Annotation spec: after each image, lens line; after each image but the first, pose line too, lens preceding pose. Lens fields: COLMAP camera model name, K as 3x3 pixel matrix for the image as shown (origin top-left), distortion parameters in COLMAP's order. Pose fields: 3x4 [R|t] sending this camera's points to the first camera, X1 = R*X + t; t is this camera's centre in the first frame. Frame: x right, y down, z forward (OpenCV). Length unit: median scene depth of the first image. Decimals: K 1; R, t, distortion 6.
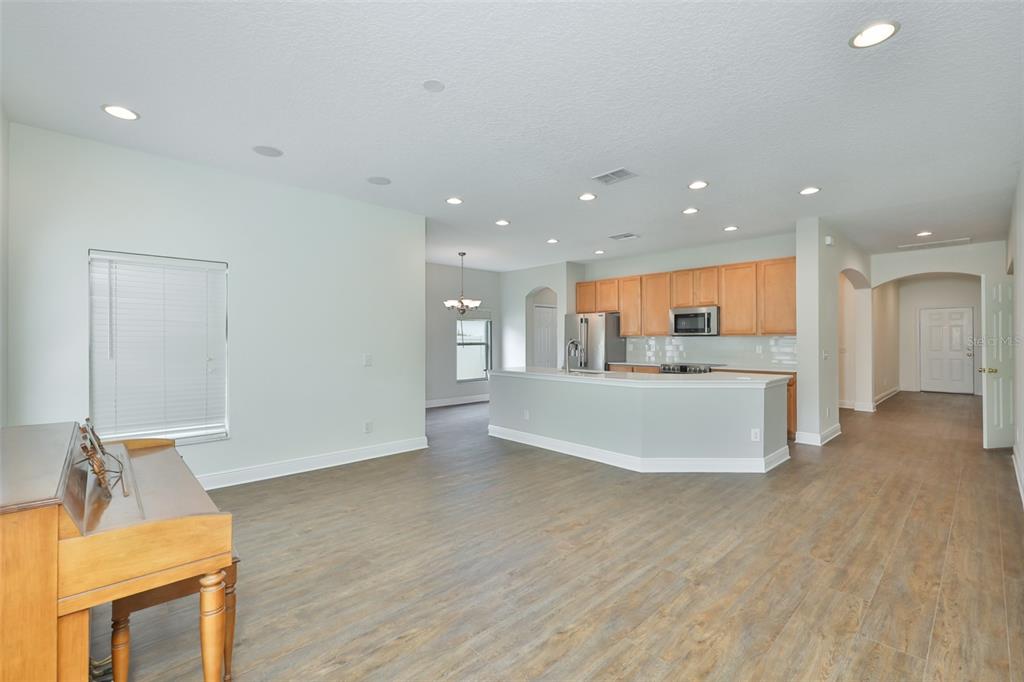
lens RADIAL K [[432.8, 0, 514.1], [0, 432.8, 340.7], [0, 0, 1]] dist [0.001679, -0.000180]
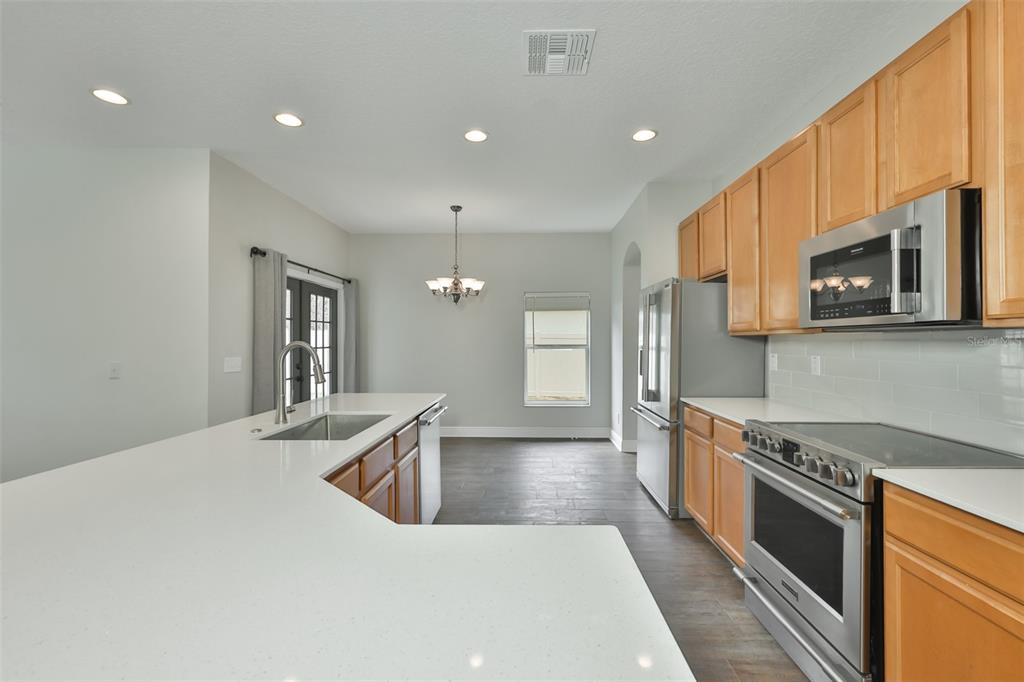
lens RADIAL K [[432.8, 0, 505.7], [0, 432.8, 338.5], [0, 0, 1]] dist [0.001679, -0.000180]
pose [[0.725946, -0.000923, -0.687751, 0.645642], [-0.003584, 0.999980, -0.005126, -0.005024], [0.687742, 0.006186, 0.725929, 0.984266]]
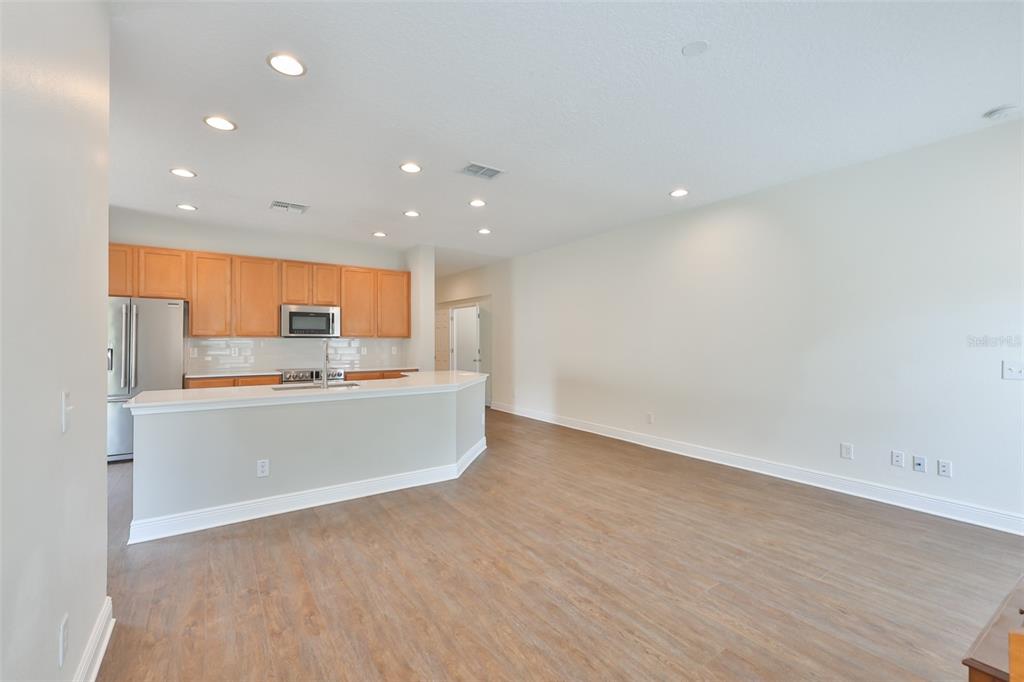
lens RADIAL K [[432.8, 0, 511.9], [0, 432.8, 338.5], [0, 0, 1]] dist [0.001679, -0.000180]
pose [[0.145169, 0.012553, 0.989327, -0.606280], [0.000782, 0.999918, -0.012802, 0.003746], [-0.989407, 0.002632, 0.145147, 0.686379]]
